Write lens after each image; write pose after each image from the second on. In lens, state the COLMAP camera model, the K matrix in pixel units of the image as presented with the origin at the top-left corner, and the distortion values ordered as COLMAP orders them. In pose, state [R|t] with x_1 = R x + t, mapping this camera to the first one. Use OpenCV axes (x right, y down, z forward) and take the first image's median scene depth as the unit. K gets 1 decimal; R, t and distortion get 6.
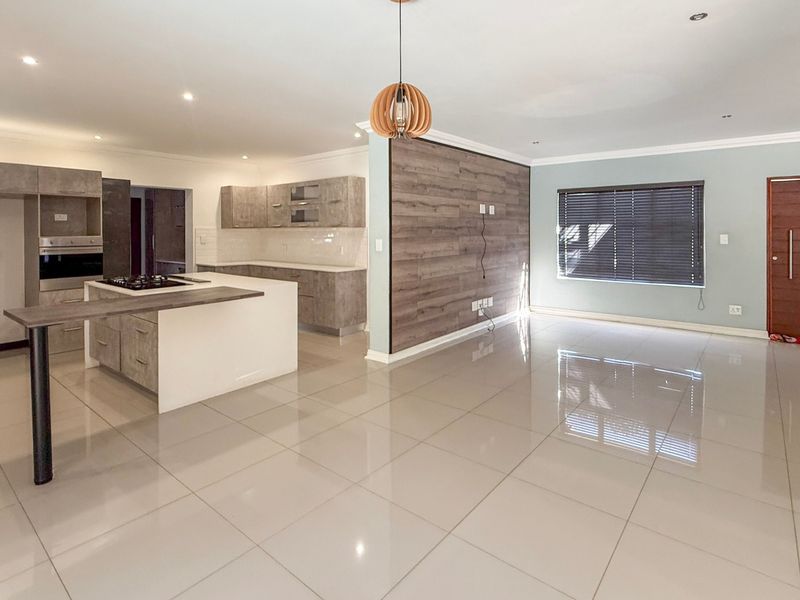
lens RADIAL K [[434.5, 0, 399.5], [0, 434.5, 280.5], [0, 0, 1]] dist [0.001586, -0.004938]
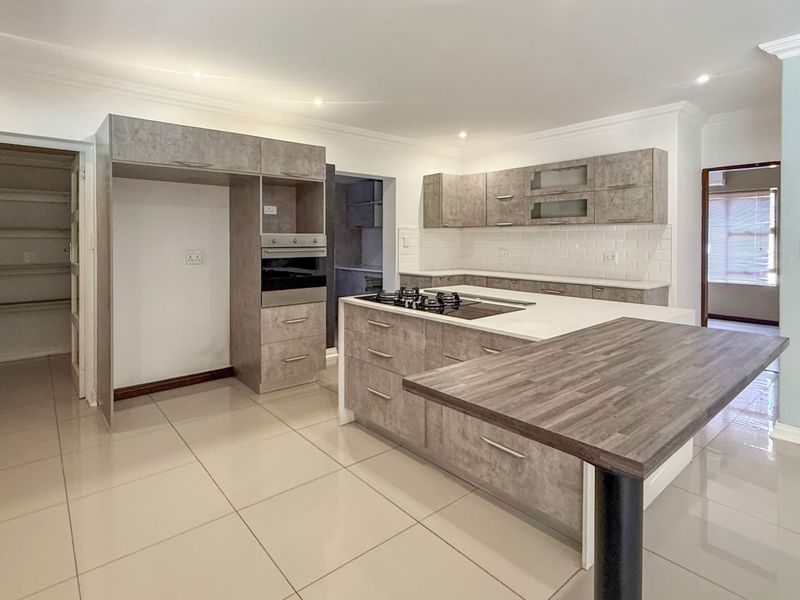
lens RADIAL K [[434.5, 0, 400.7], [0, 434.5, 297.9], [0, 0, 1]] dist [0.001586, -0.004938]
pose [[0.984455, 0.027773, -0.173425, -0.362903], [-0.024219, 0.999452, 0.022574, -0.010645], [0.173957, -0.018022, 0.984588, 0.243327]]
